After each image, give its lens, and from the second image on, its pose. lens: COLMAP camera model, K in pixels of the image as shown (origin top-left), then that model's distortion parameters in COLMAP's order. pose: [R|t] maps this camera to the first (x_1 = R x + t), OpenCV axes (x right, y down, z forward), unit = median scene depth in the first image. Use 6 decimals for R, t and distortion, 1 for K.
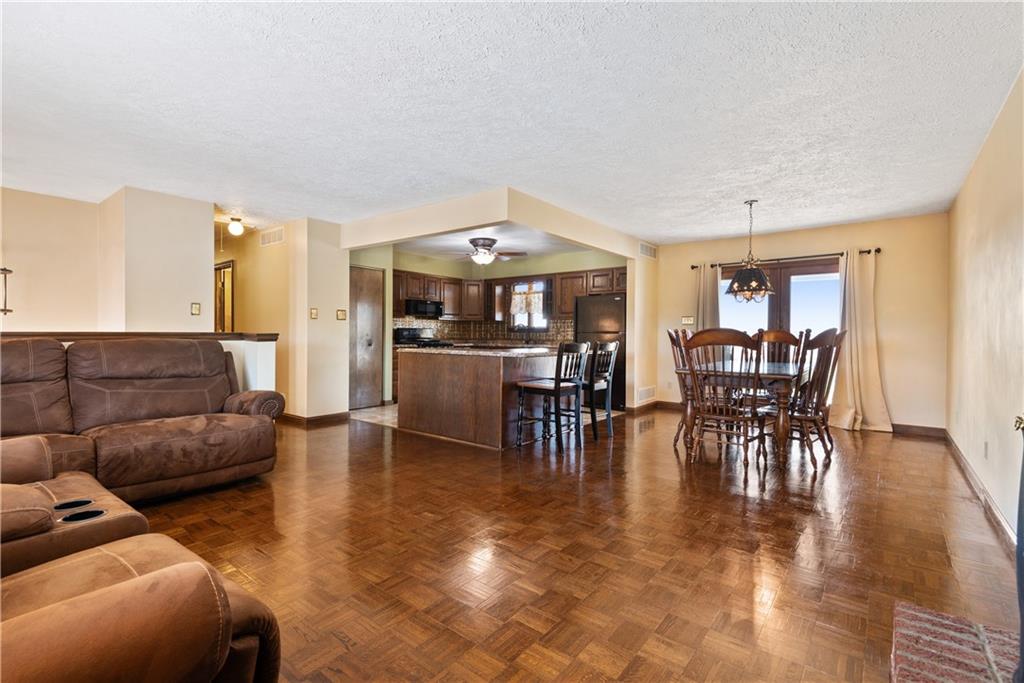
lens RADIAL K [[460.0, 0, 510.2], [0, 460.0, 337.6], [0, 0, 1]] dist [0.035284, -0.020074]
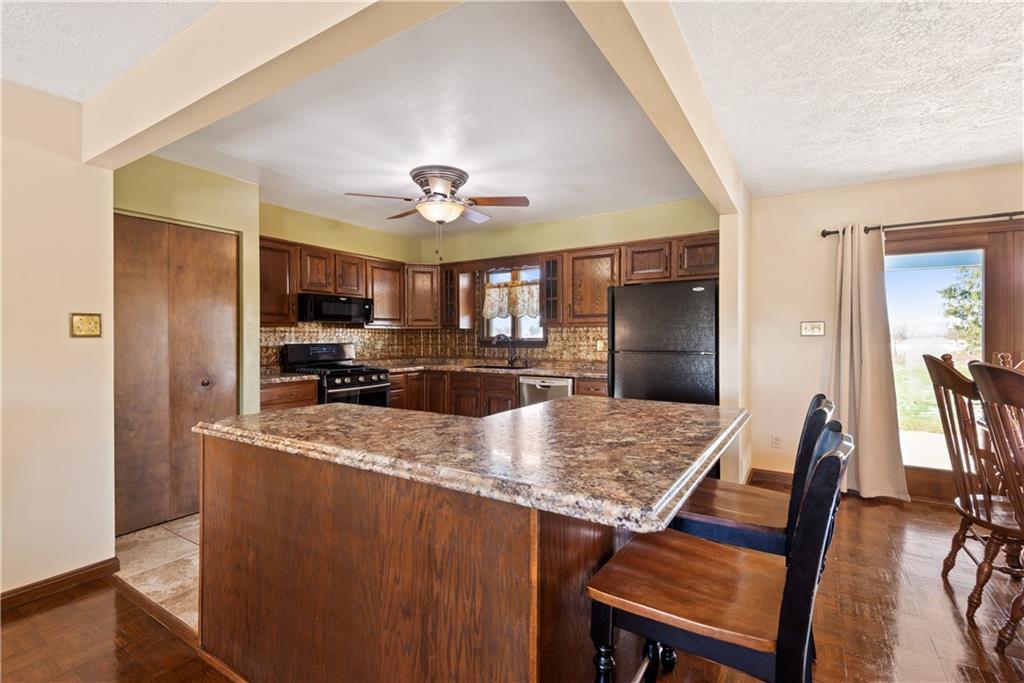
lens RADIAL K [[460.0, 0, 510.2], [0, 460.0, 337.6], [0, 0, 1]] dist [0.035284, -0.020074]
pose [[0.994964, -0.008636, 0.099861, -0.030845], [0.009278, 0.999939, -0.005966, -0.024753], [-0.099803, 0.006862, 0.994984, 0.434503]]
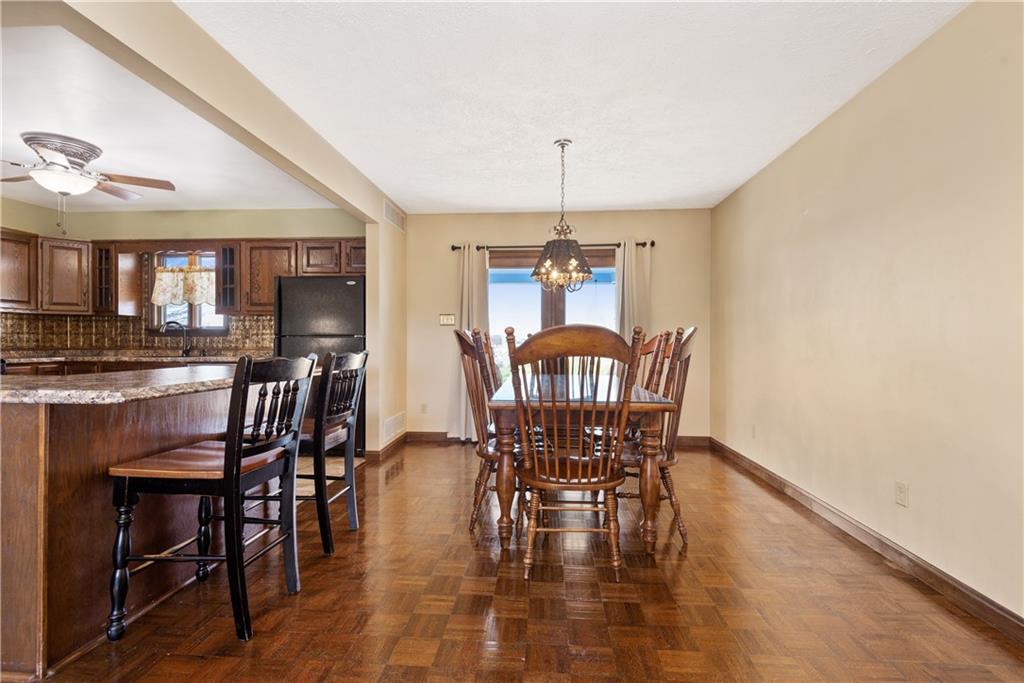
lens RADIAL K [[469.9, 0, 515.2], [0, 469.9, 342.7], [0, 0, 1]] dist [0.022107, -0.021071]
pose [[0.818633, -0.007291, 0.574270, 0.038511], [0.008617, 0.999963, 0.000412, -0.000111], [-0.574252, 0.004611, 0.818666, 0.295935]]
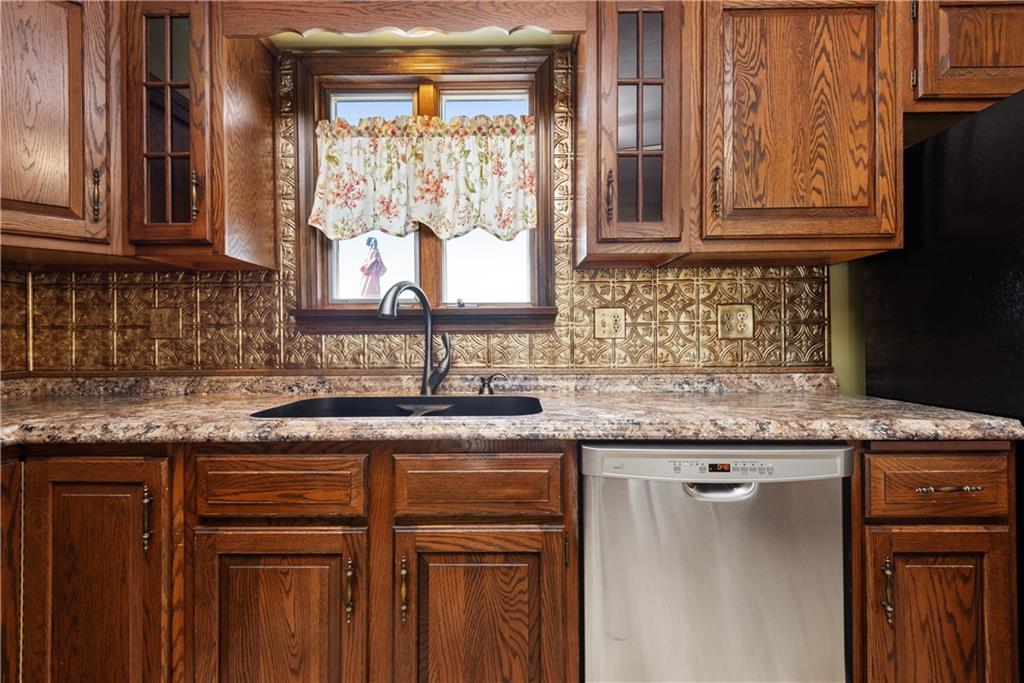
lens RADIAL K [[460.0, 0, 510.2], [0, 460.0, 337.6], [0, 0, 1]] dist [0.035284, -0.020074]
pose [[0.792780, -0.006540, 0.609472, -0.059755], [0.015681, 0.999830, -0.009669, -0.008437], [-0.609306, 0.017222, 0.792748, 0.954790]]
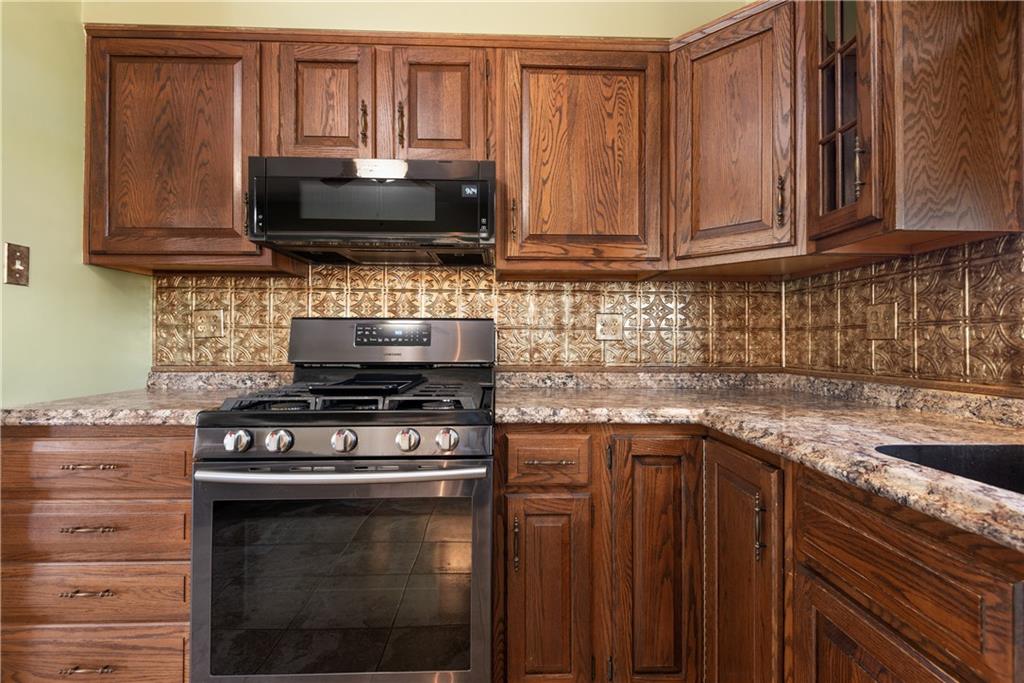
lens RADIAL K [[476.0, 0, 532.3], [0, 476.0, 337.0], [0, 0, 1]] dist [0.040497, -0.000245]
pose [[0.678821, -0.010409, -0.734230, -0.004176], [-0.005251, 0.999805, -0.019028, -0.009149], [0.734285, 0.016772, 0.678634, 0.988657]]
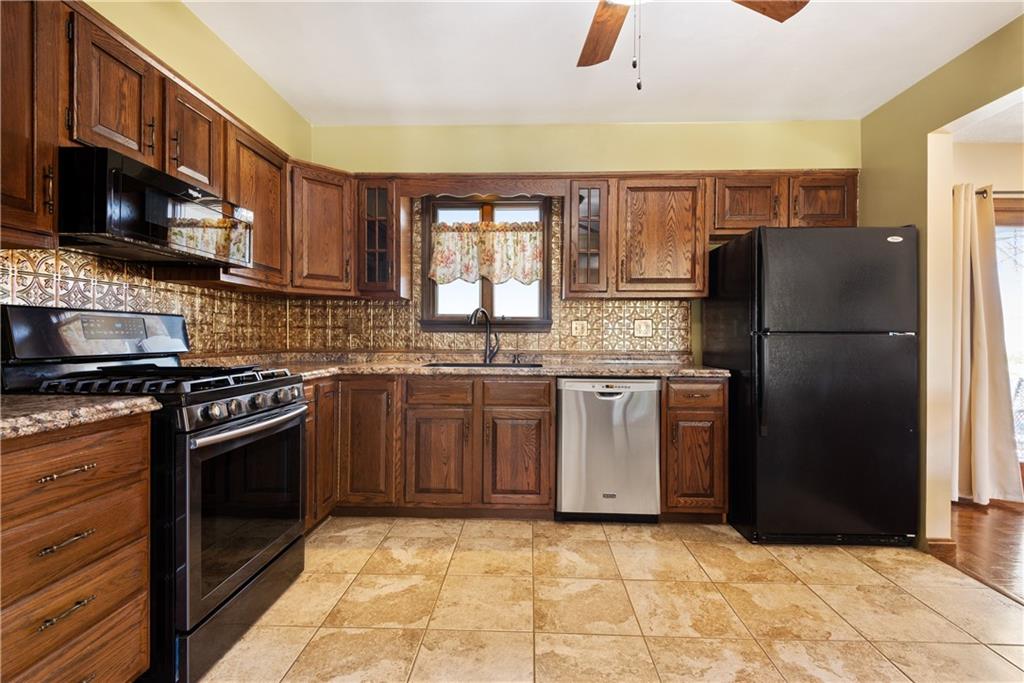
lens RADIAL K [[482.1, 0, 514.6], [0, 482.1, 336.8], [0, 0, 1]] dist [0.039431, -0.023915]
pose [[0.803884, -0.001142, 0.594786, -0.207490], [0.004171, 0.999984, -0.003718, -0.007375], [-0.594772, 0.005470, 0.803876, 0.770497]]
